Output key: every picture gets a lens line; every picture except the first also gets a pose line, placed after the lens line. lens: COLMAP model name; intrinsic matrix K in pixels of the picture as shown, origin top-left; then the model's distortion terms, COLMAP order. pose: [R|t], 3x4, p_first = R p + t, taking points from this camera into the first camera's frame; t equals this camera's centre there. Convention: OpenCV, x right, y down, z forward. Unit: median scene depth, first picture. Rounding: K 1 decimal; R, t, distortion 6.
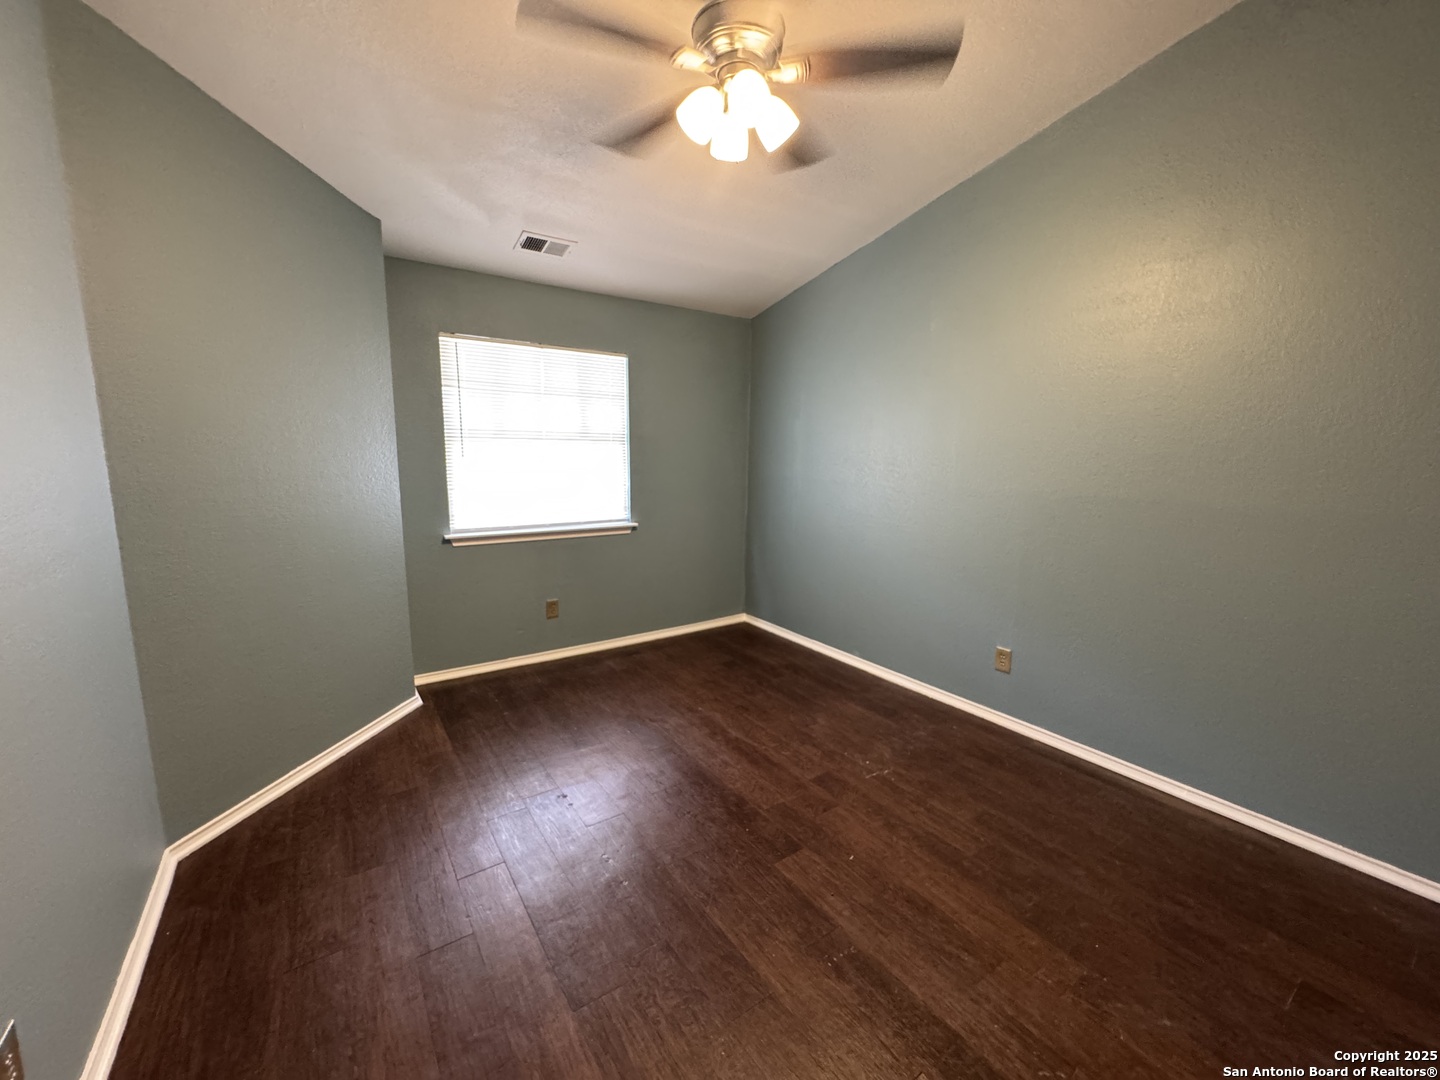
lens RADIAL K [[573.4, 0, 719.4], [0, 573.4, 539.3], [0, 0, 1]] dist [0.000049, -0.000129]
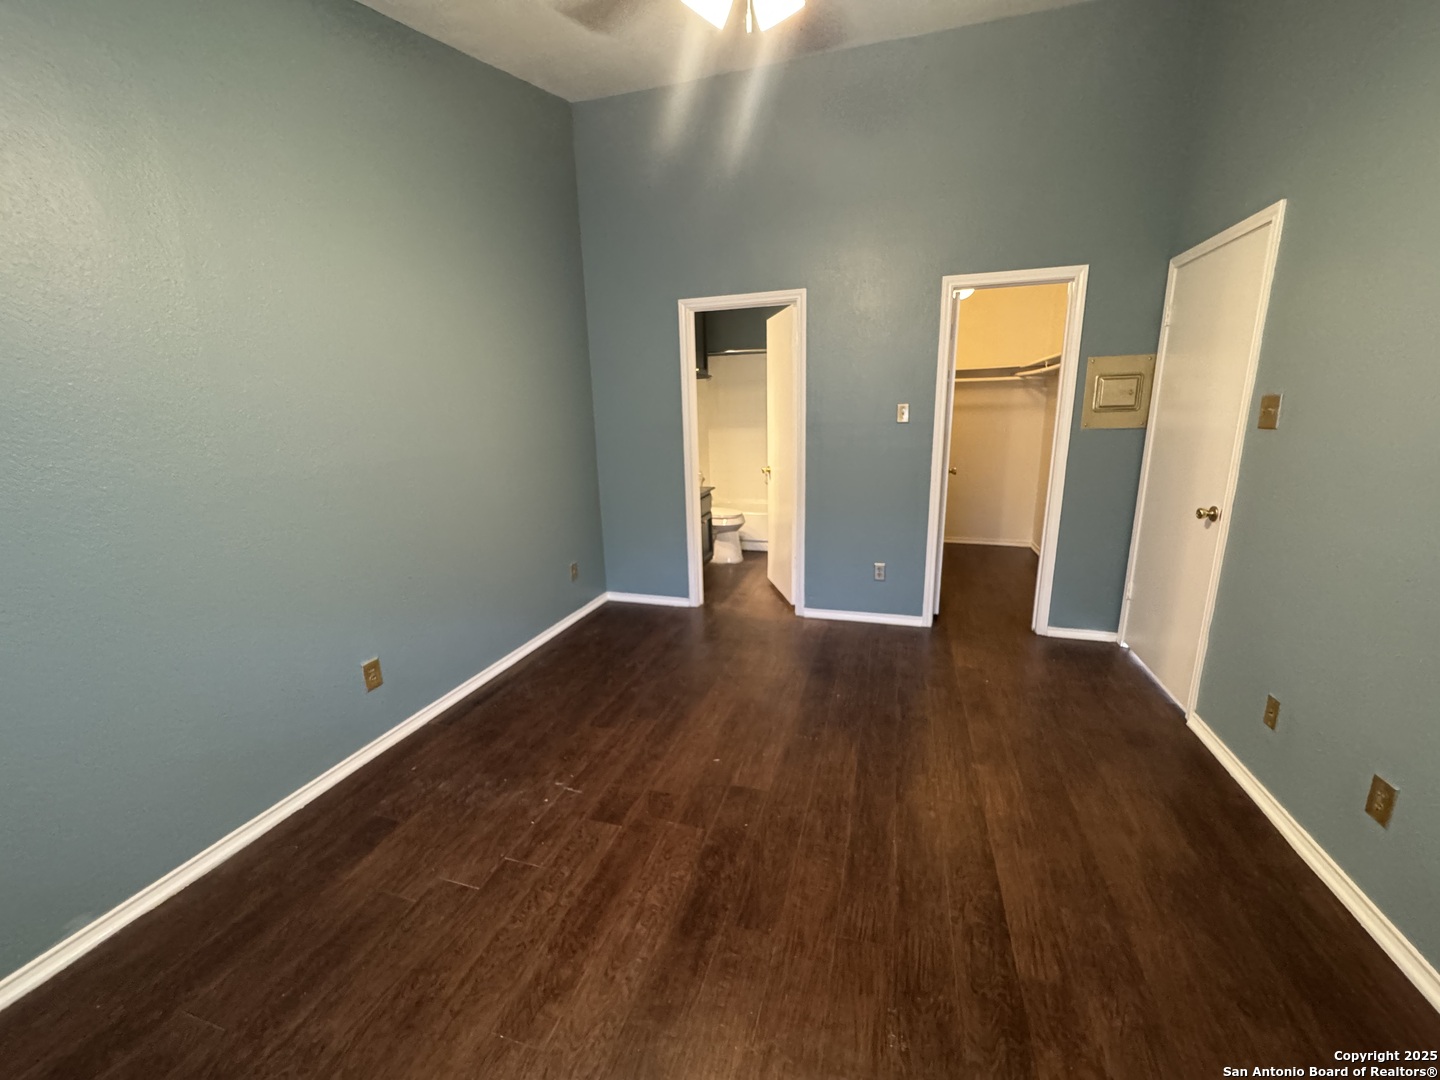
lens RADIAL K [[573.4, 0, 722.0], [0, 573.4, 539.0], [0, 0, 1]] dist [0.000049, -0.000129]
pose [[-0.617967, -0.178384, 0.765700, -0.466212], [0.130808, 0.937017, 0.323865, -0.195617], [-0.775246, 0.300298, -0.555712, 1.181791]]
